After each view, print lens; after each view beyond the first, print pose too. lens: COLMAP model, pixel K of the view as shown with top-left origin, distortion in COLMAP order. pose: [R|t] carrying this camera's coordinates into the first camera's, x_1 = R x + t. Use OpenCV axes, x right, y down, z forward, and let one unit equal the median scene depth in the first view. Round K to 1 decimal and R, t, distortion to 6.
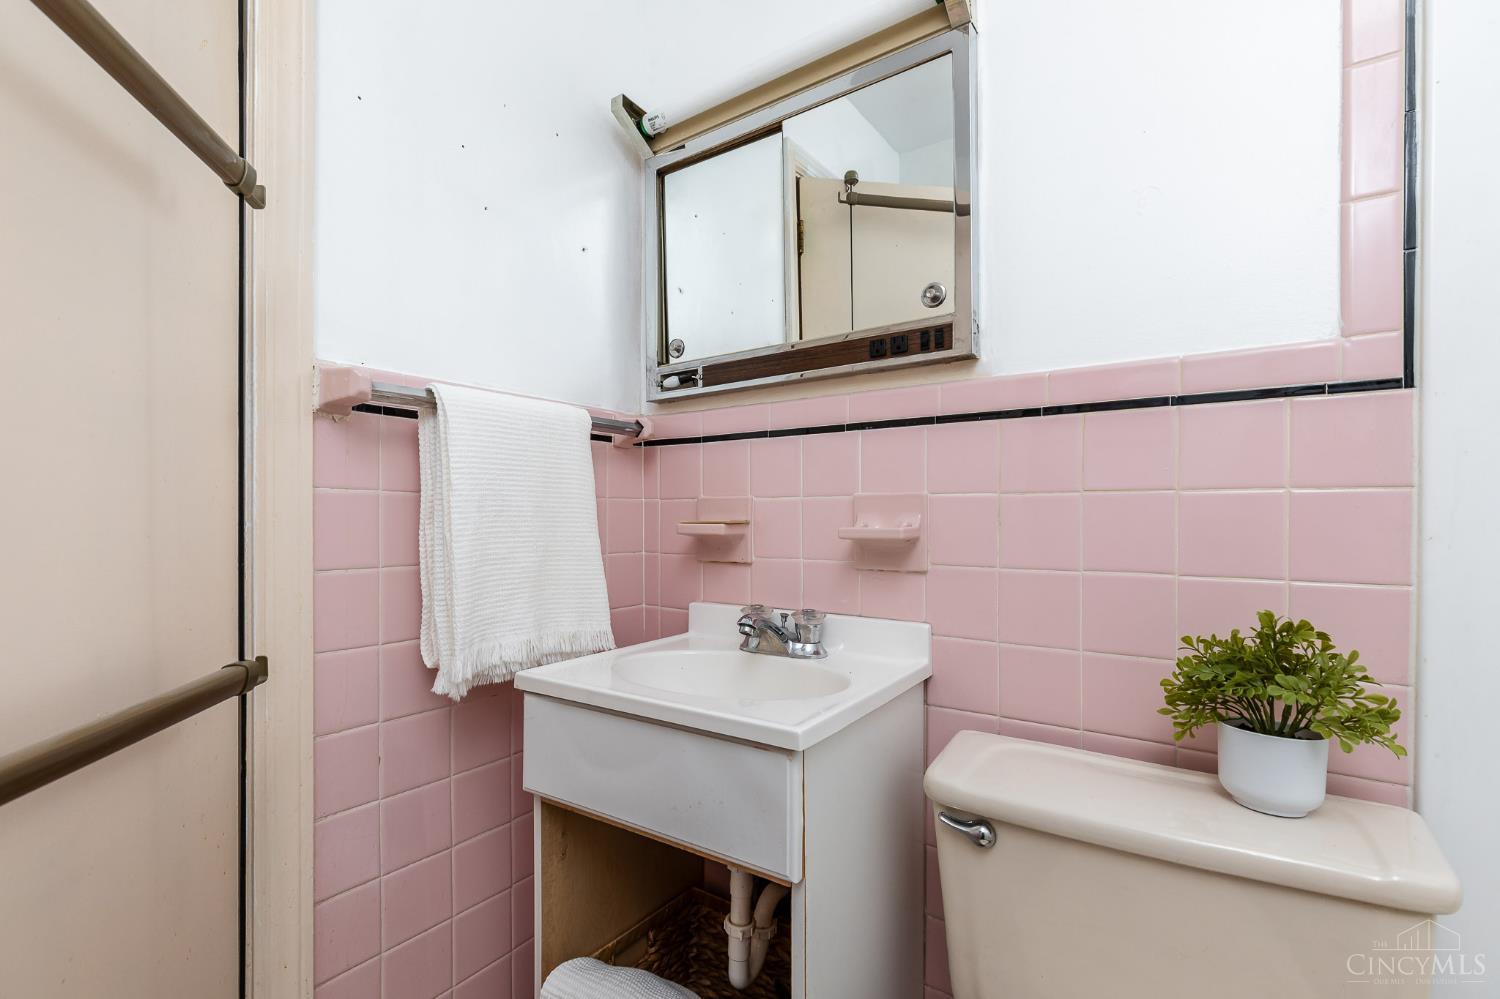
lens RADIAL K [[682.4, 0, 749.4], [0, 682.4, 509.9], [0, 0, 1]] dist [-0.003784, -0.001322]
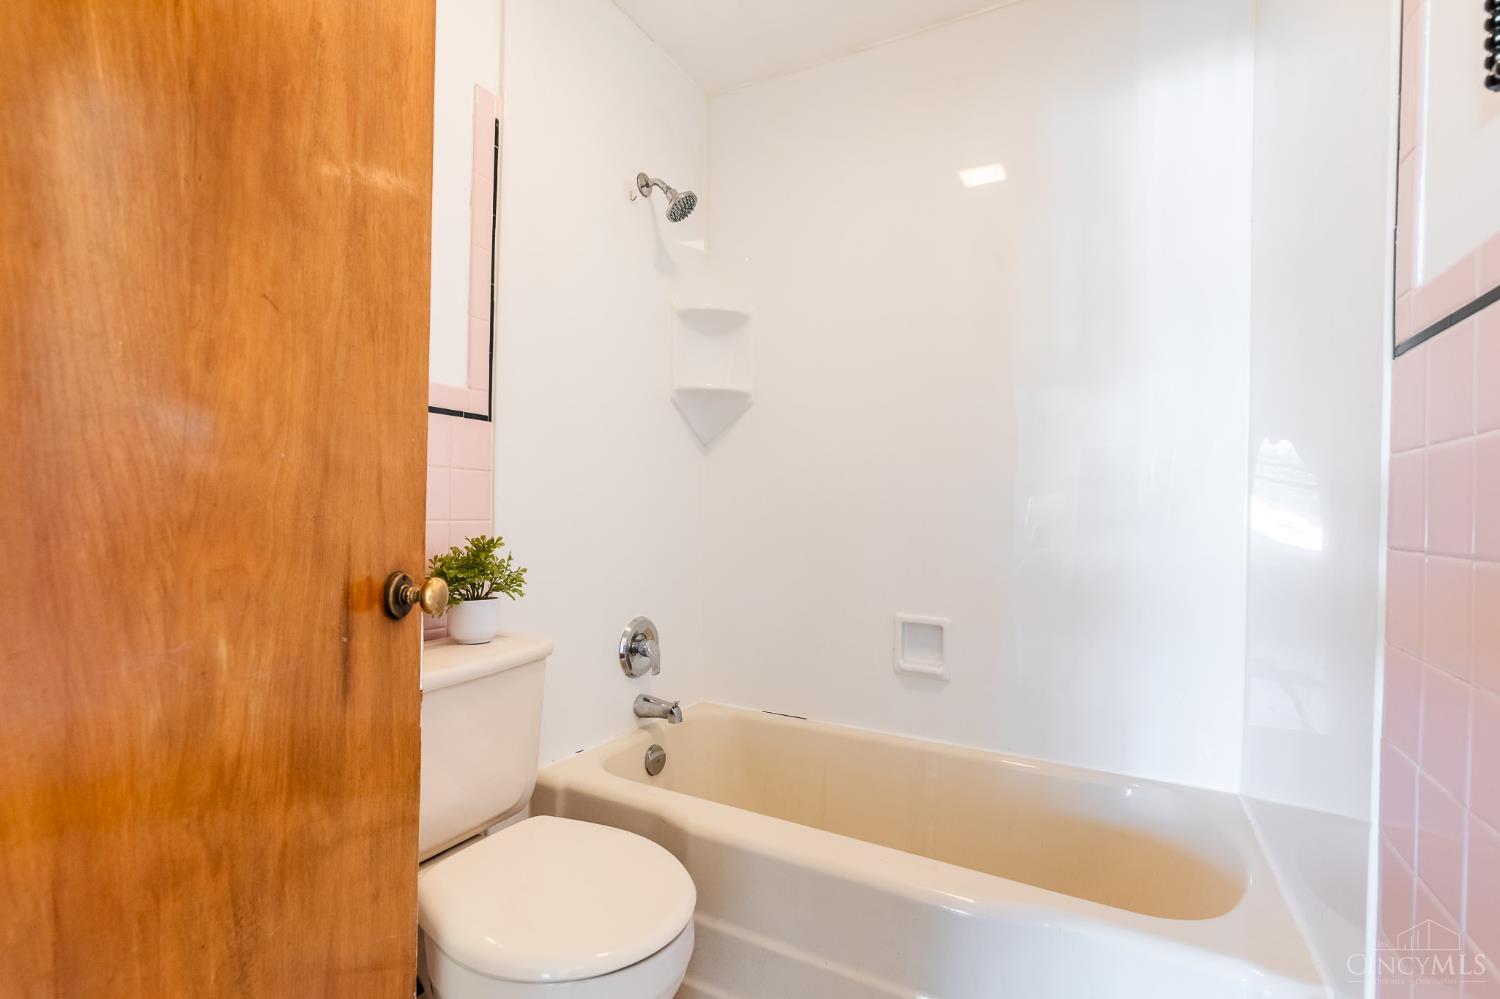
lens RADIAL K [[682.4, 0, 749.3], [0, 682.4, 507.2], [0, 0, 1]] dist [-0.003784, -0.001322]
pose [[-0.111638, 0.007269, 0.993722, -1.096713], [-0.014671, 0.999852, -0.008962, 0.078314], [-0.993641, -0.015580, -0.111515, 0.462590]]
